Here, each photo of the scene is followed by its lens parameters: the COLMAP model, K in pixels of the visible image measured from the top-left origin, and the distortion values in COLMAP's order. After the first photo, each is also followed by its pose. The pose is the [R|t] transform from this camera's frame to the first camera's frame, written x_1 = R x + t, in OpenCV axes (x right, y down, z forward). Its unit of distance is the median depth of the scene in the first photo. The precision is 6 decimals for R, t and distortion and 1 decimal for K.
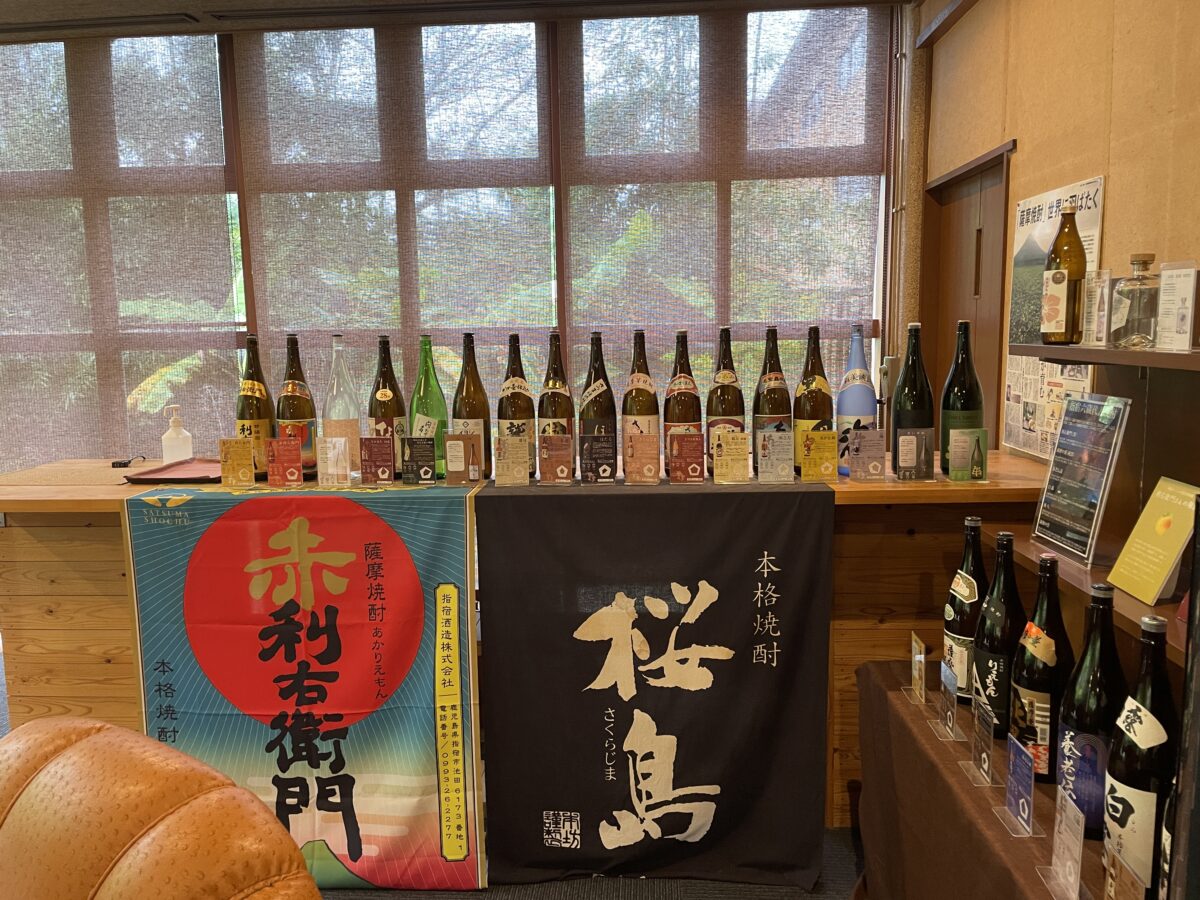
lens RADIAL K [[909.0, 0, 595.1], [0, 909.0, 447.7], [0, 0, 1]] dist [0.100719, -0.128644]
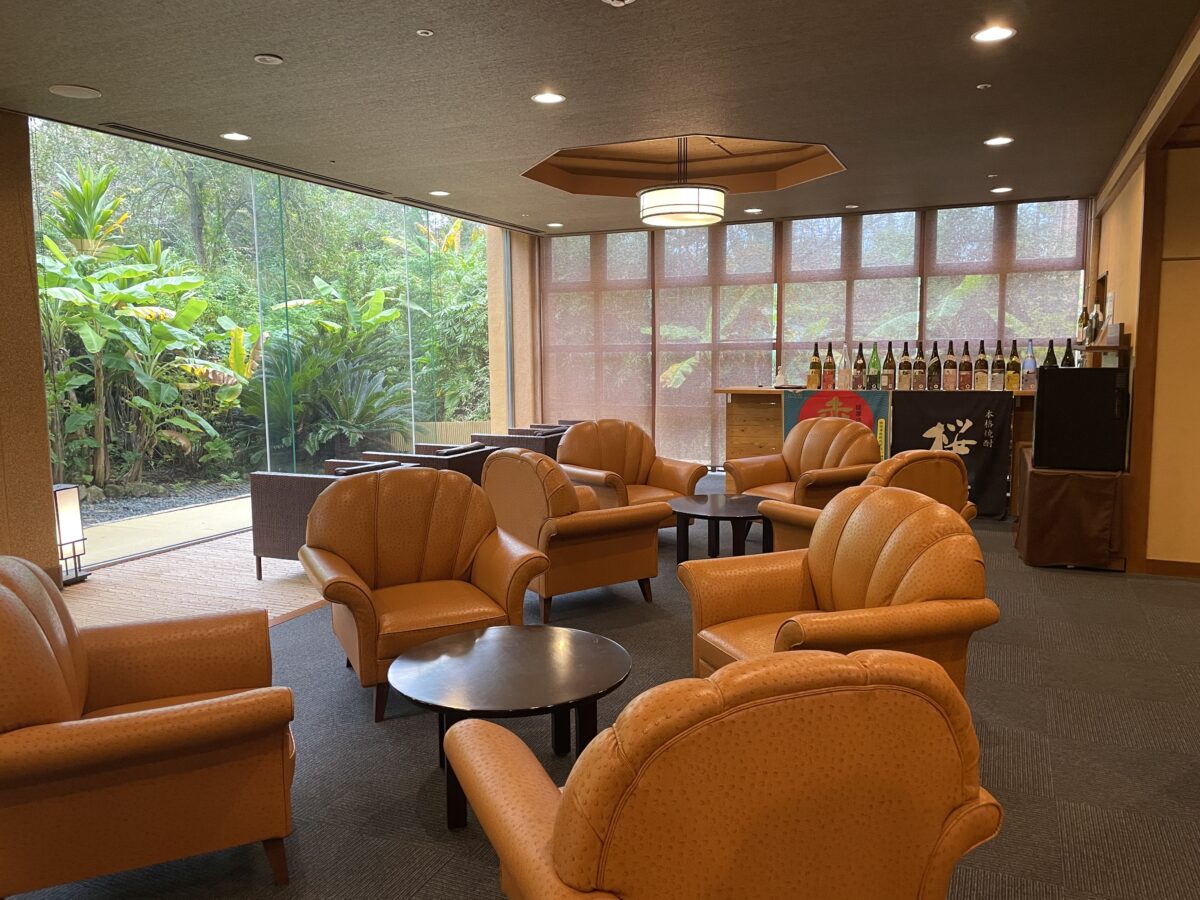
lens RADIAL K [[909.0, 0, 595.1], [0, 909.0, 447.7], [0, 0, 1]] dist [0.100719, -0.128644]
pose [[0.935622, 0.046754, -0.349893, 0.031422], [-0.052408, 0.998603, -0.006702, 0.330656], [0.349091, 0.024607, 0.936766, -2.427538]]
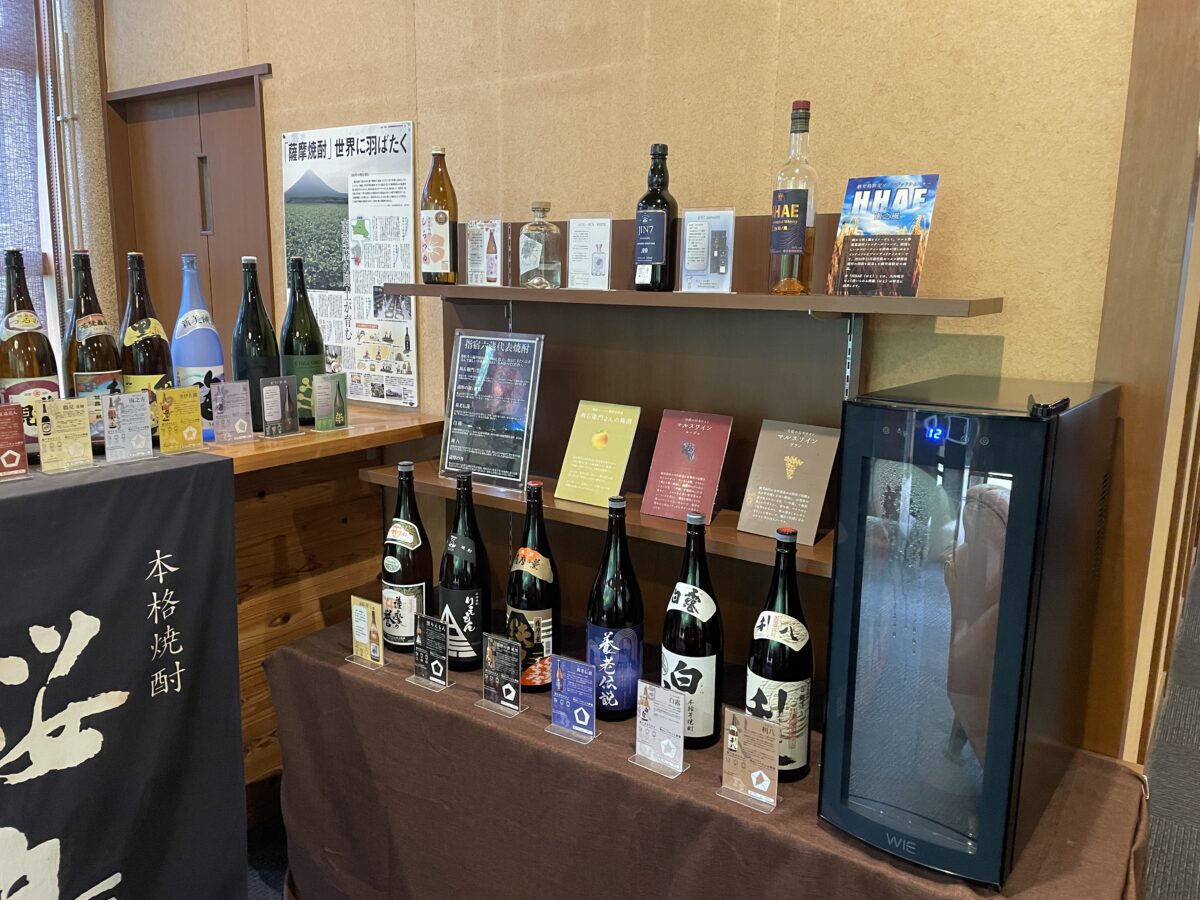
lens RADIAL K [[909.0, 0, 595.1], [0, 909.0, 447.7], [0, 0, 1]] dist [0.100719, -0.128644]
pose [[0.528293, -0.131503, 0.838817, -0.250377], [0.086434, 0.991130, 0.100945, -0.016810], [-0.844651, 0.019174, 0.534974, 0.272254]]
